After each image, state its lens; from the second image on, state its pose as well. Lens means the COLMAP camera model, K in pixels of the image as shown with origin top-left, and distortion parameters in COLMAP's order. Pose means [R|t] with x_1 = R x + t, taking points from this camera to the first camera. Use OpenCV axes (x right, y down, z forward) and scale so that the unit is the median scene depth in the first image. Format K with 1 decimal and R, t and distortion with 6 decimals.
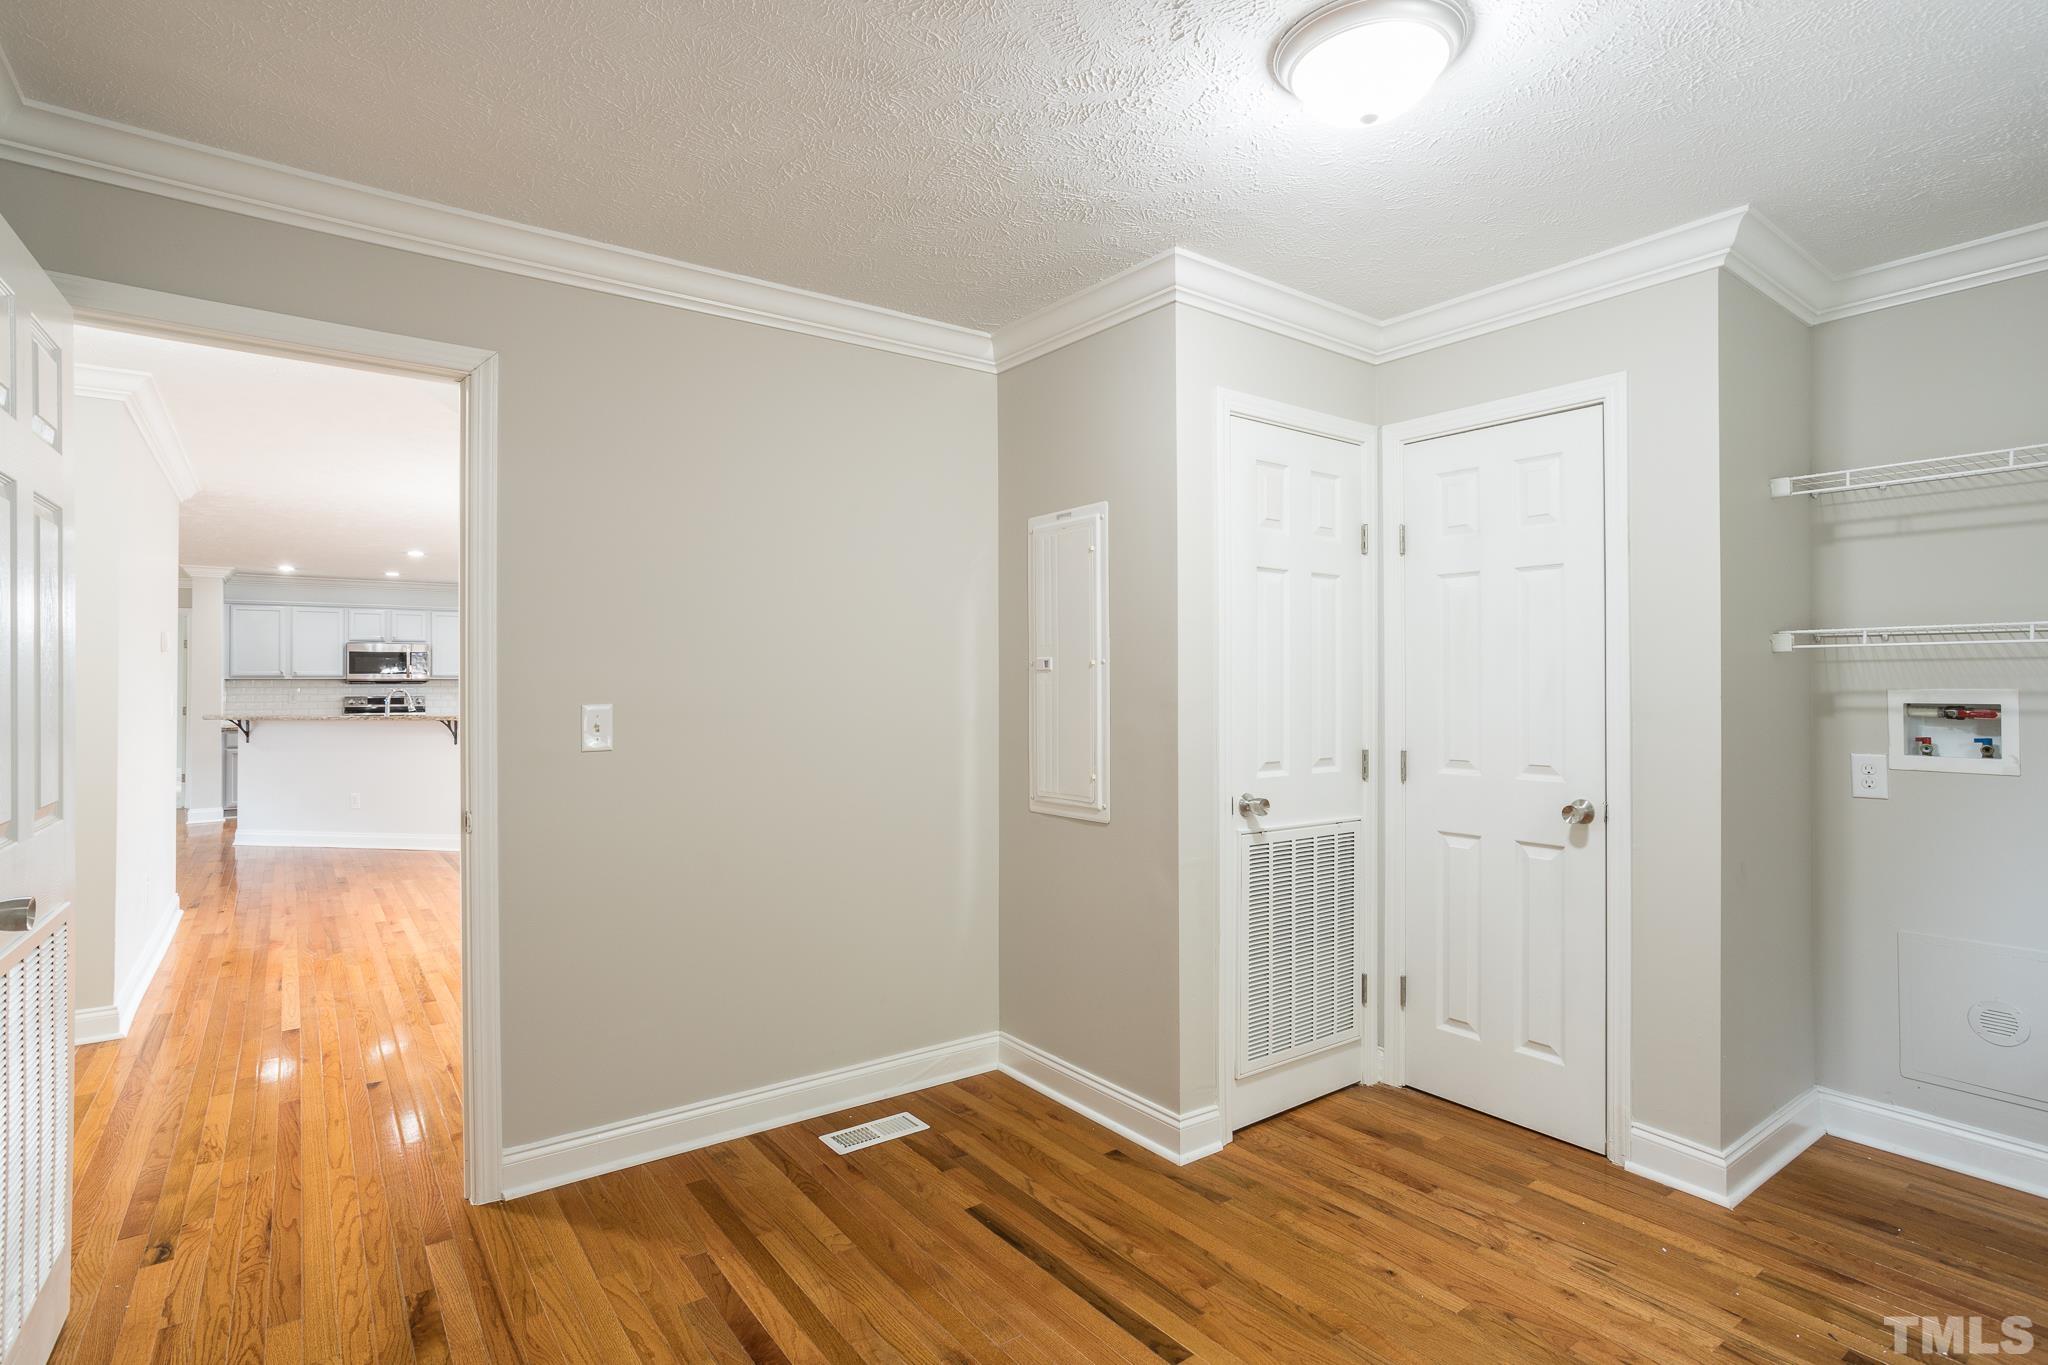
lens RADIAL K [[1012.1, 0, 1017.6], [0, 1012.1, 673.2], [0, 0, 1]] dist [-0.048569, 0.028925]
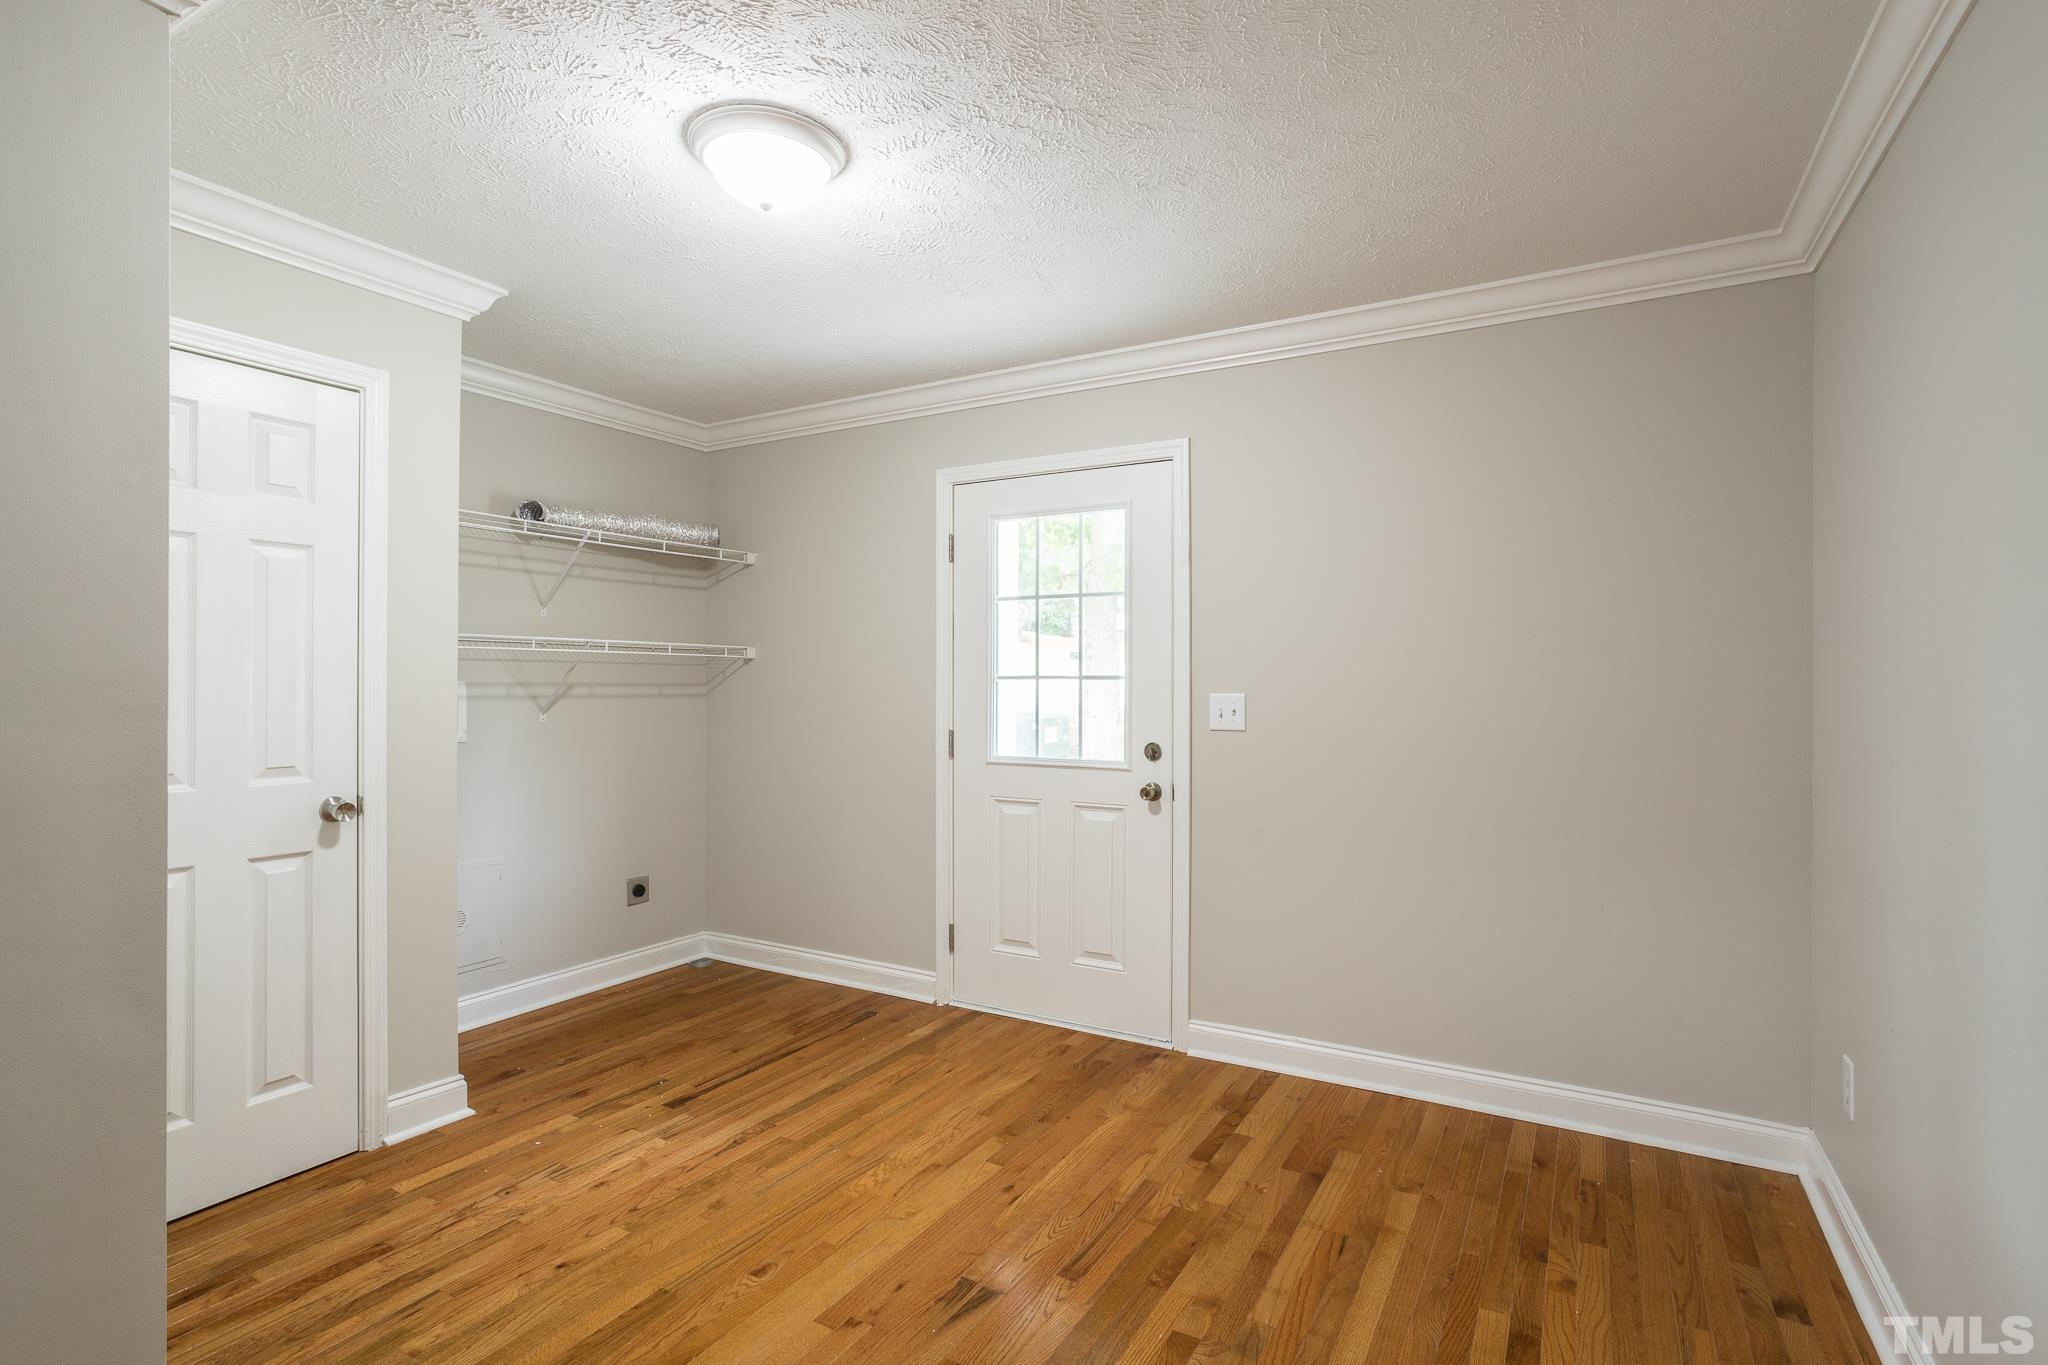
lens RADIAL K [[1006.6, 0, 1024.0], [0, 1006.6, 682.5], [0, 0, 1]] dist [-0.048391, 0.027845]
pose [[-0.408456, 0.000929, 0.912778, -0.634684], [-0.011969, 0.999908, -0.006374, 0.017158], [-0.912700, -0.013528, -0.408407, 0.874179]]
